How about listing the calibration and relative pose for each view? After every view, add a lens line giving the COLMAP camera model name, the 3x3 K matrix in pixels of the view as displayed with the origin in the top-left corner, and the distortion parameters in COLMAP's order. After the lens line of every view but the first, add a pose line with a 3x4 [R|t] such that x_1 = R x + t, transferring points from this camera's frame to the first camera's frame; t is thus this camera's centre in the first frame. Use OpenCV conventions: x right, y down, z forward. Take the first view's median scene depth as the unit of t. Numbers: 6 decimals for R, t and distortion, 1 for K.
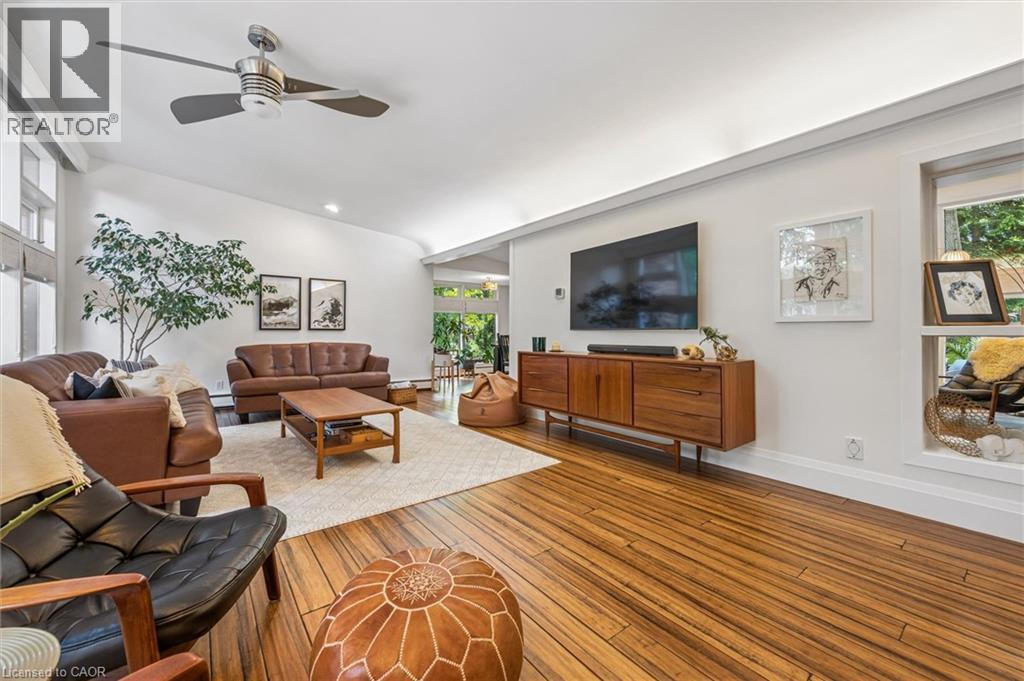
lens RADIAL K [[405.8, 0, 515.8], [0, 405.8, 334.4], [0, 0, 1]] dist [0.000650, 0.000016]
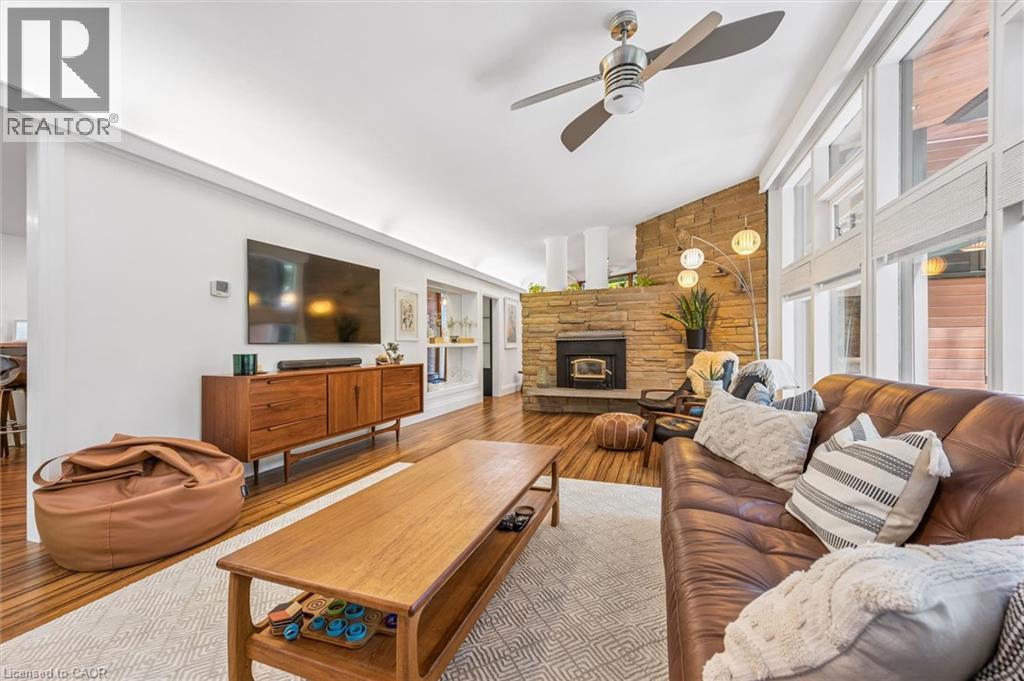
lens RADIAL K [[415.1, 0, 513.6], [0, 415.1, 344.8], [0, 0, 1]] dist [0.000364, 0.000010]
pose [[-0.534936, 0.001950, 0.844890, -0.939342], [0.005845, 0.999982, 0.001393, -0.008698], [-0.844872, 0.005683, -0.534938, 1.234571]]
